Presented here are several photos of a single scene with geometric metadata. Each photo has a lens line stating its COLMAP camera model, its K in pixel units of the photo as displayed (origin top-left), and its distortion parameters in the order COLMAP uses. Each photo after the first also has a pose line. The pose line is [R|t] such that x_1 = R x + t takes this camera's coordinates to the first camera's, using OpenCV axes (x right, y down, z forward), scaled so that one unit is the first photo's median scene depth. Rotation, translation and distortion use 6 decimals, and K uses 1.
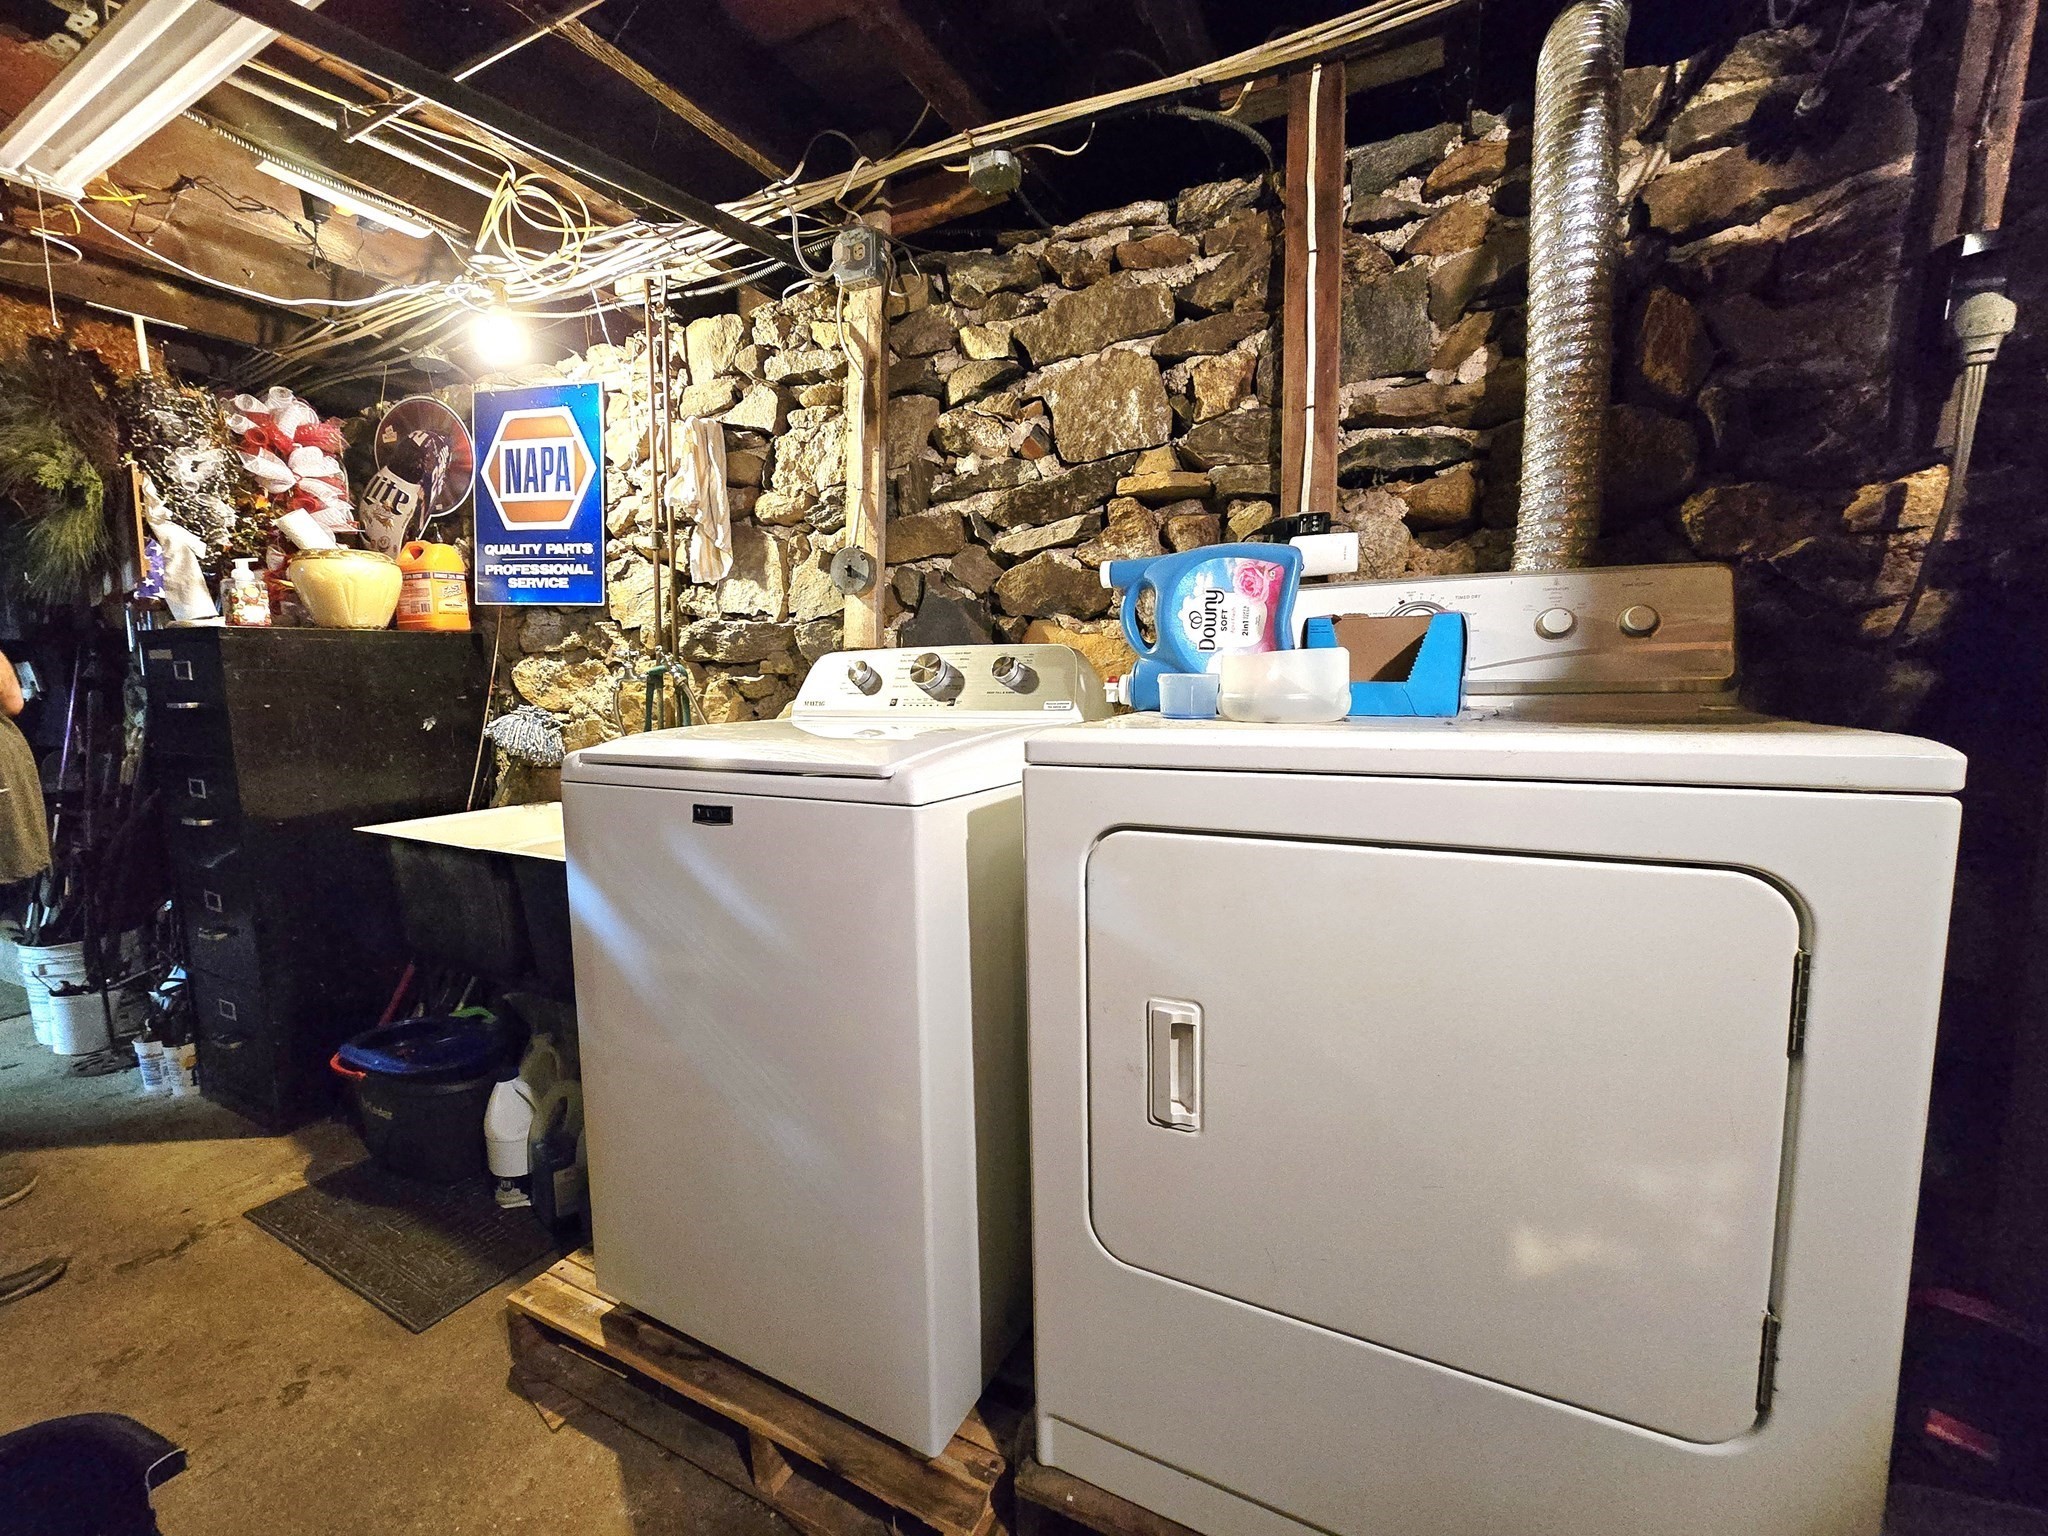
lens RADIAL K [[842.0, 0, 1028.3], [0, 842.0, 754.7], [0, 0, 1]] dist [-0.000410, 0.000825]
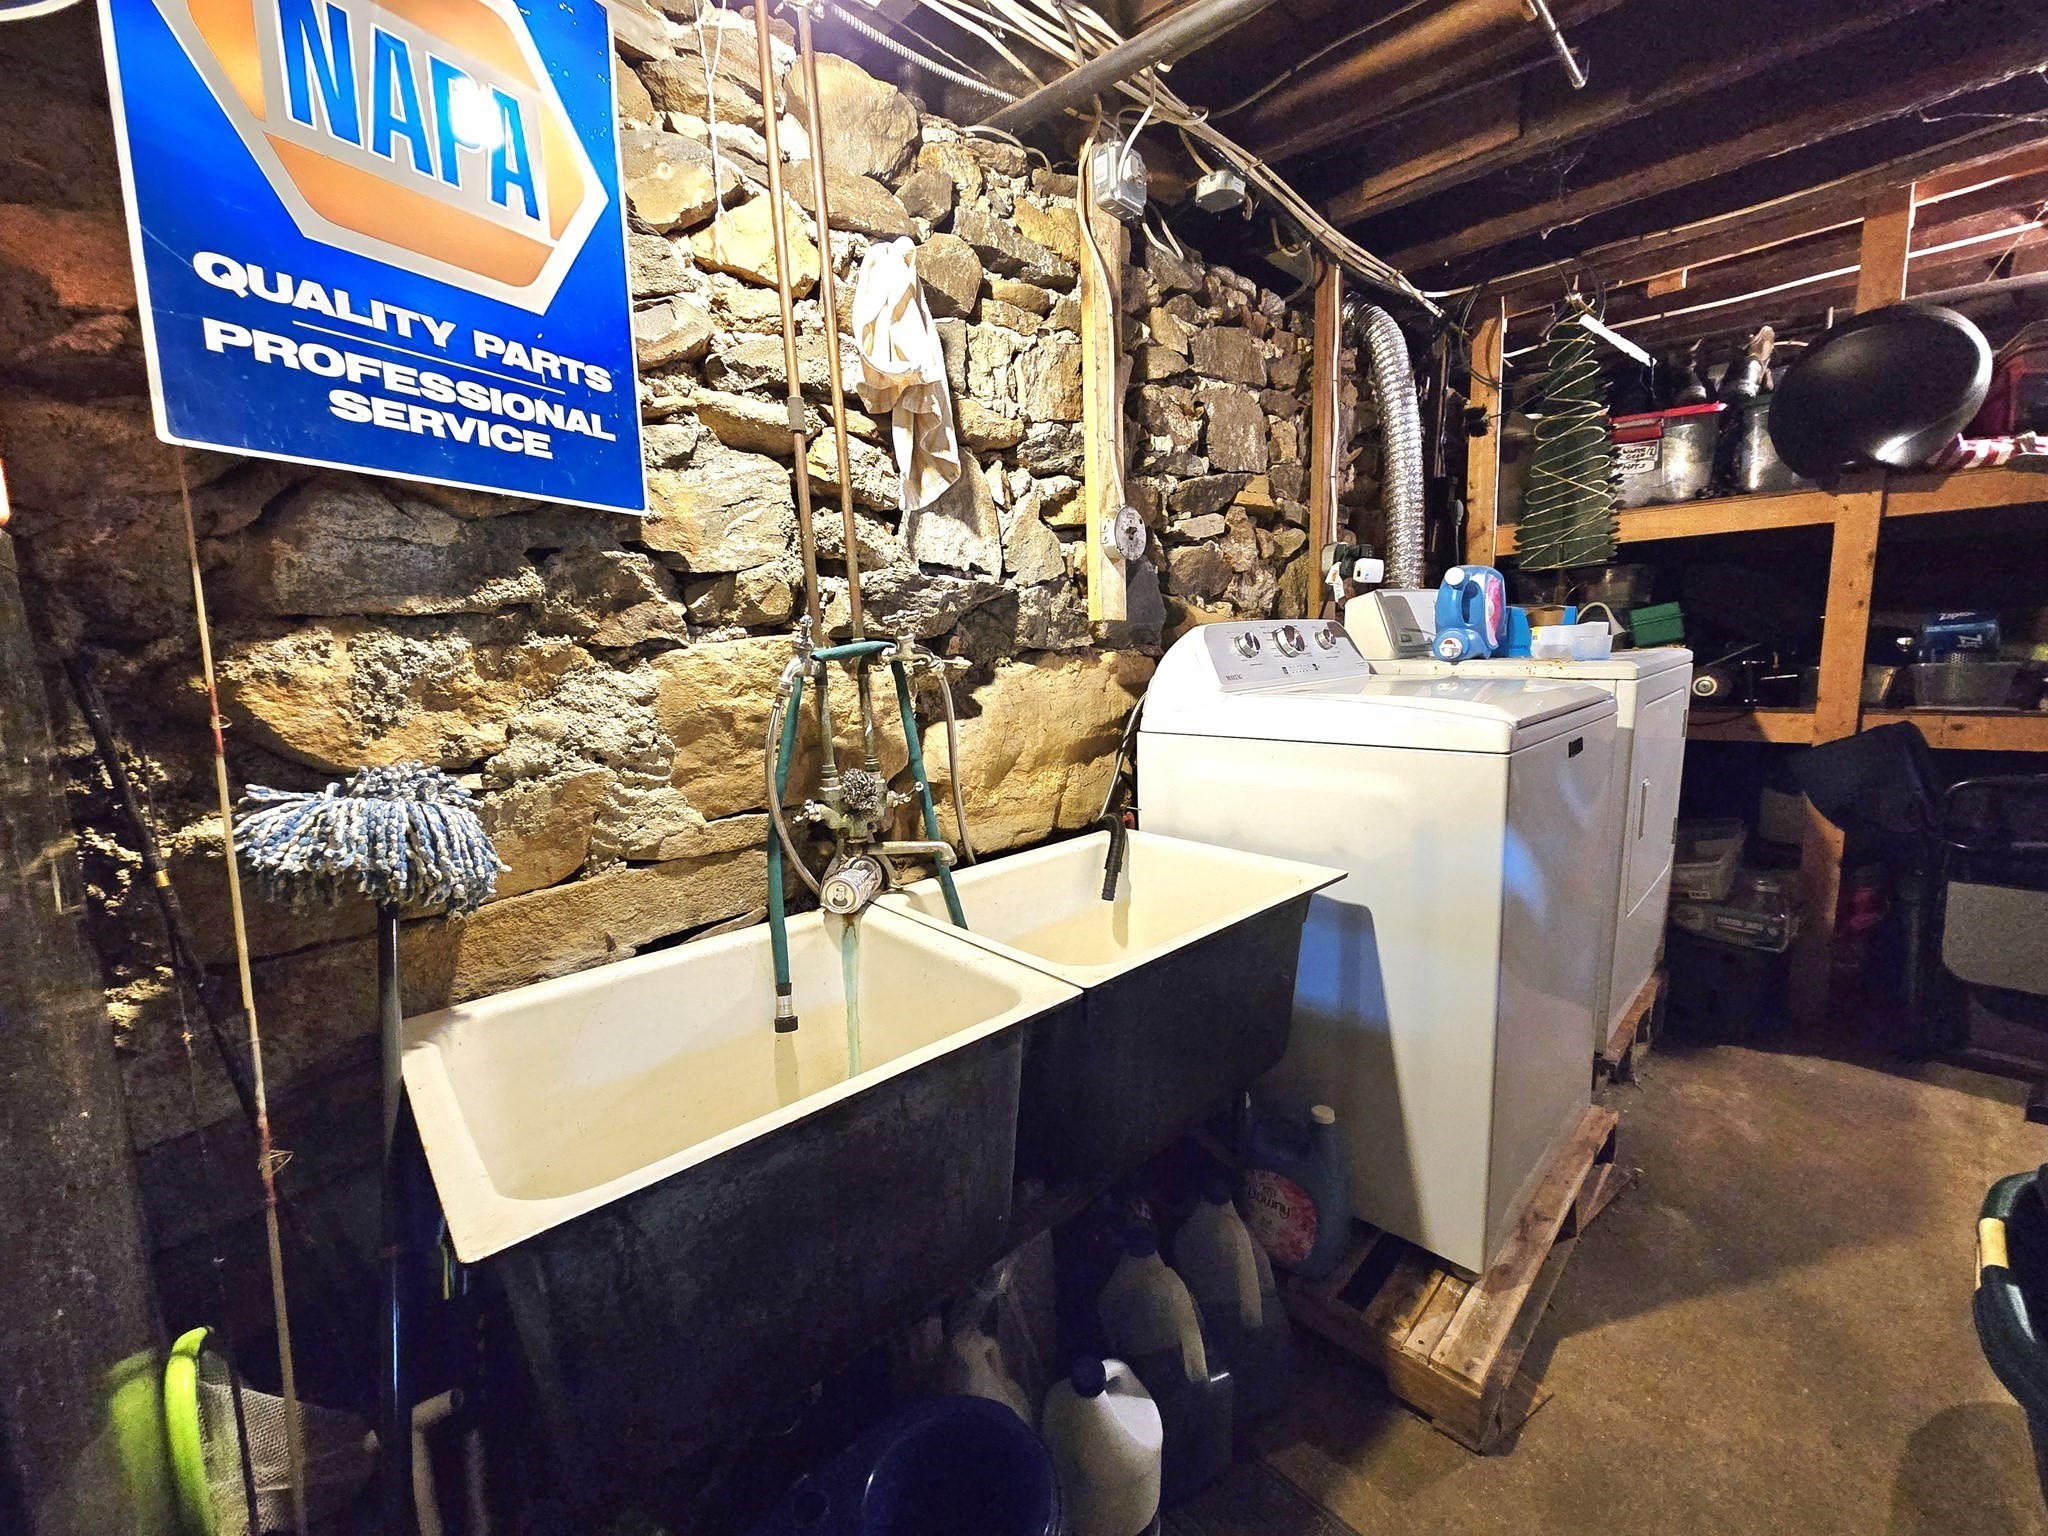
lens RADIAL K [[842.0, 0, 1024.0], [0, 842.0, 763.7], [0, 0, 1]] dist [-0.000410, 0.000825]
pose [[0.305176, -0.136249, 0.942499, -0.890152], [0.125165, 0.986865, 0.102135, -0.065029], [-0.944034, 0.086799, 0.318221, 0.667656]]
